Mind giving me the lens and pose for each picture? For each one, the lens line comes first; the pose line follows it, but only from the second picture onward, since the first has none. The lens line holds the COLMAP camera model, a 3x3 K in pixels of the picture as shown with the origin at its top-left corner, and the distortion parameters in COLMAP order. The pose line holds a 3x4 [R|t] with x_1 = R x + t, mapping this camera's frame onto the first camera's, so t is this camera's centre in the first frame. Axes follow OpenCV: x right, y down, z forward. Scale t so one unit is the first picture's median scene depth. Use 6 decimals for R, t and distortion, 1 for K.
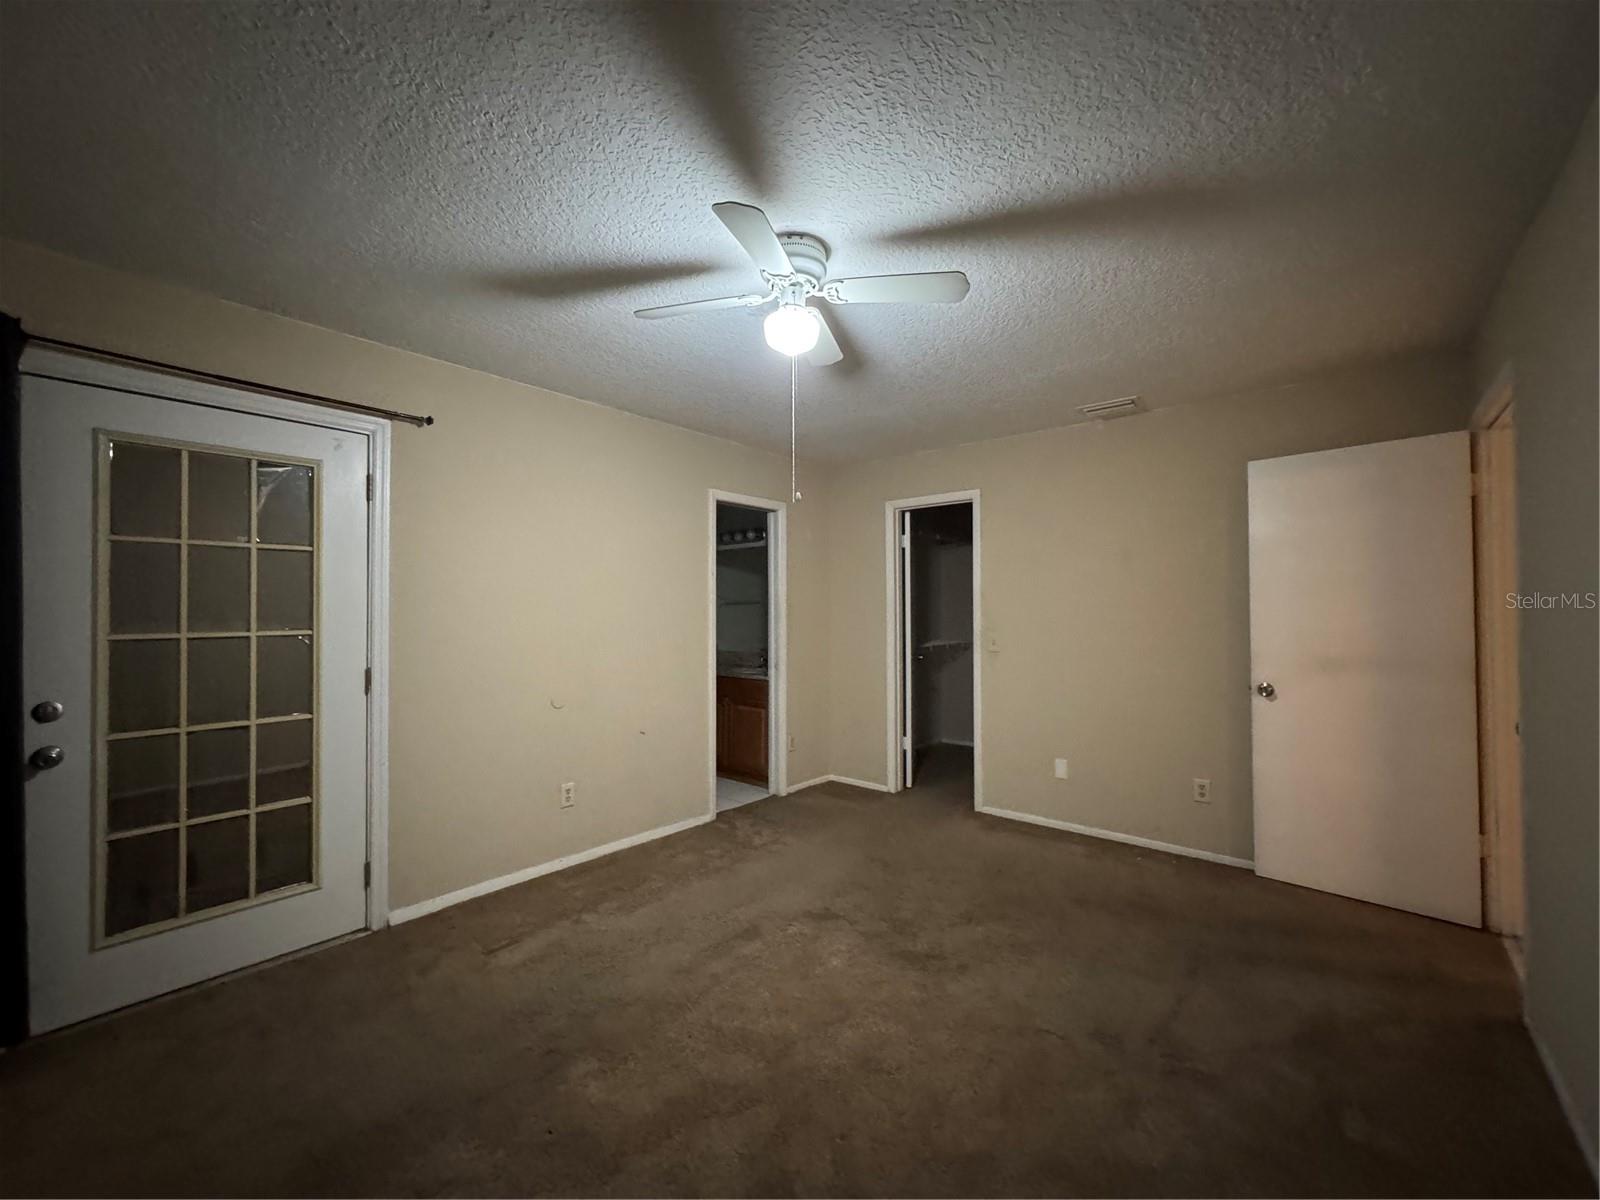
lens RADIAL K [[635.6, 0, 800.7], [0, 635.6, 603.2], [0, 0, 1]] dist [-0.001959, 0.000462]
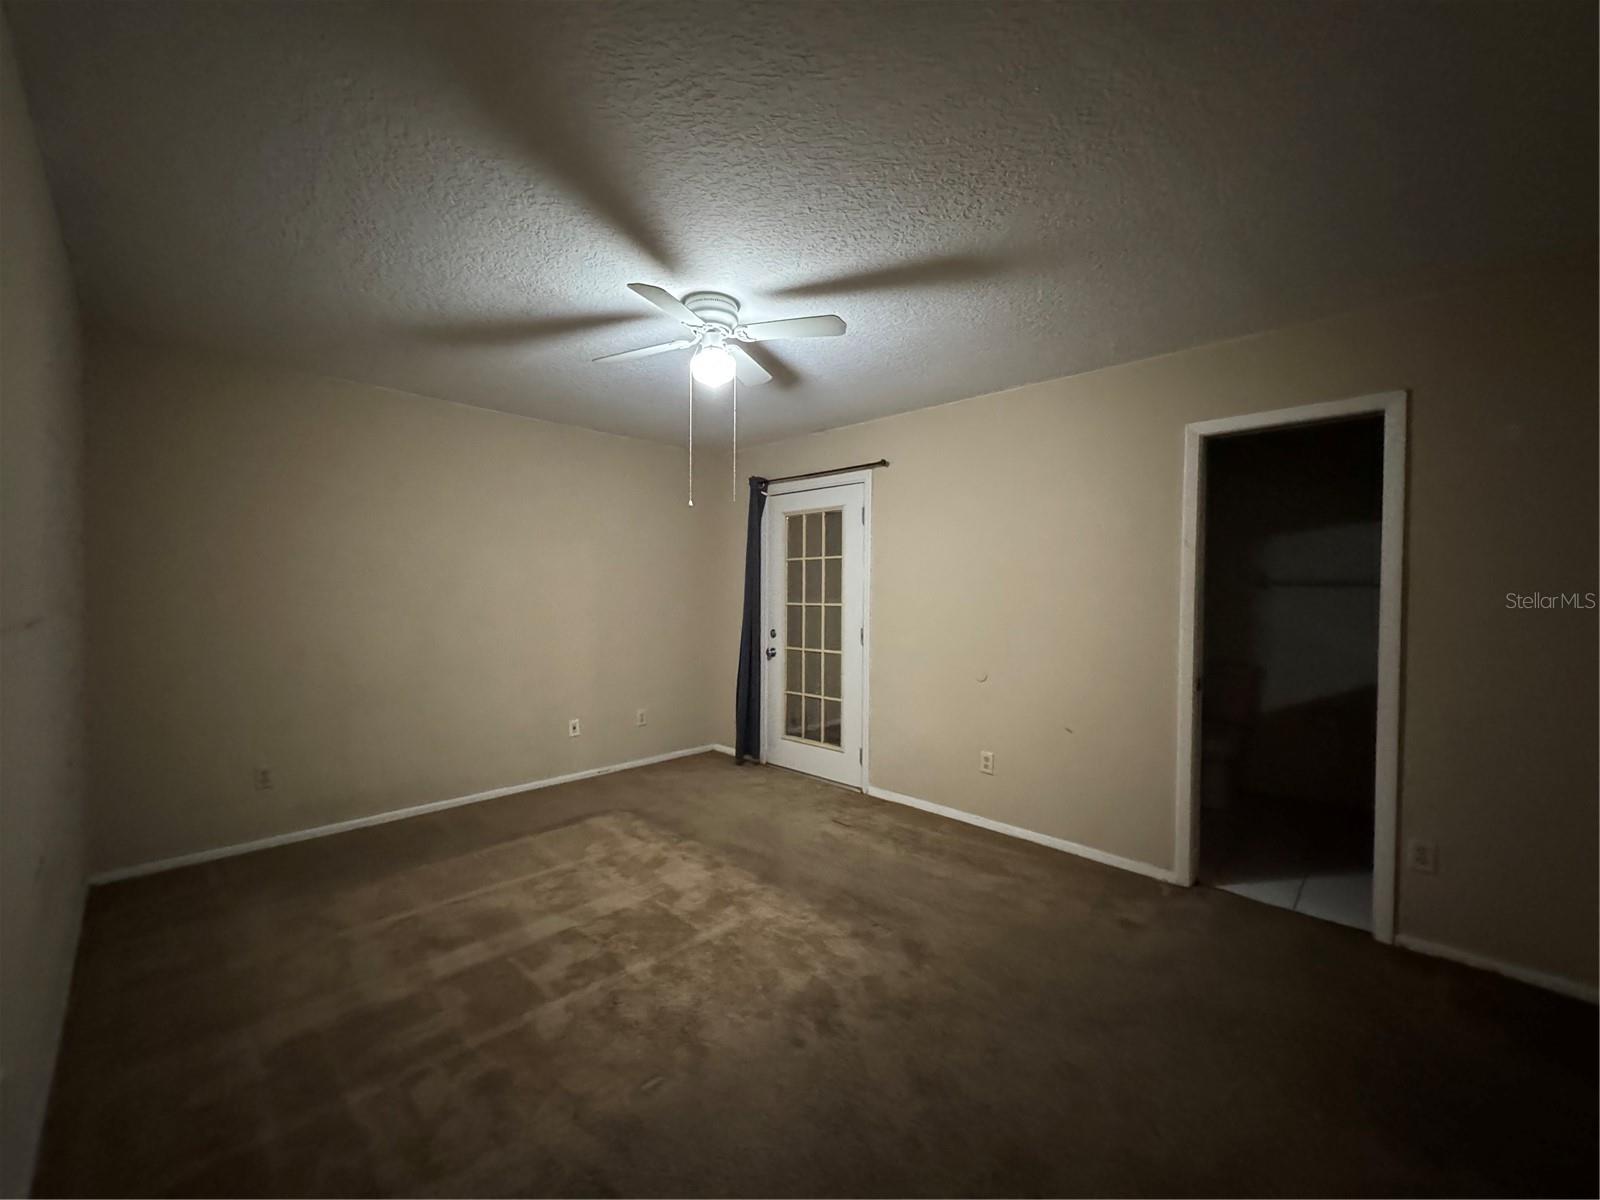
lens RADIAL K [[635.6, 0, 800.7], [0, 635.6, 603.2], [0, 0, 1]] dist [-0.001959, 0.000462]
pose [[-0.050610, 0.028475, -0.998312, 1.018461], [0.005817, 0.999585, 0.028217, -0.009466], [0.998702, -0.004380, -0.050755, 1.018425]]
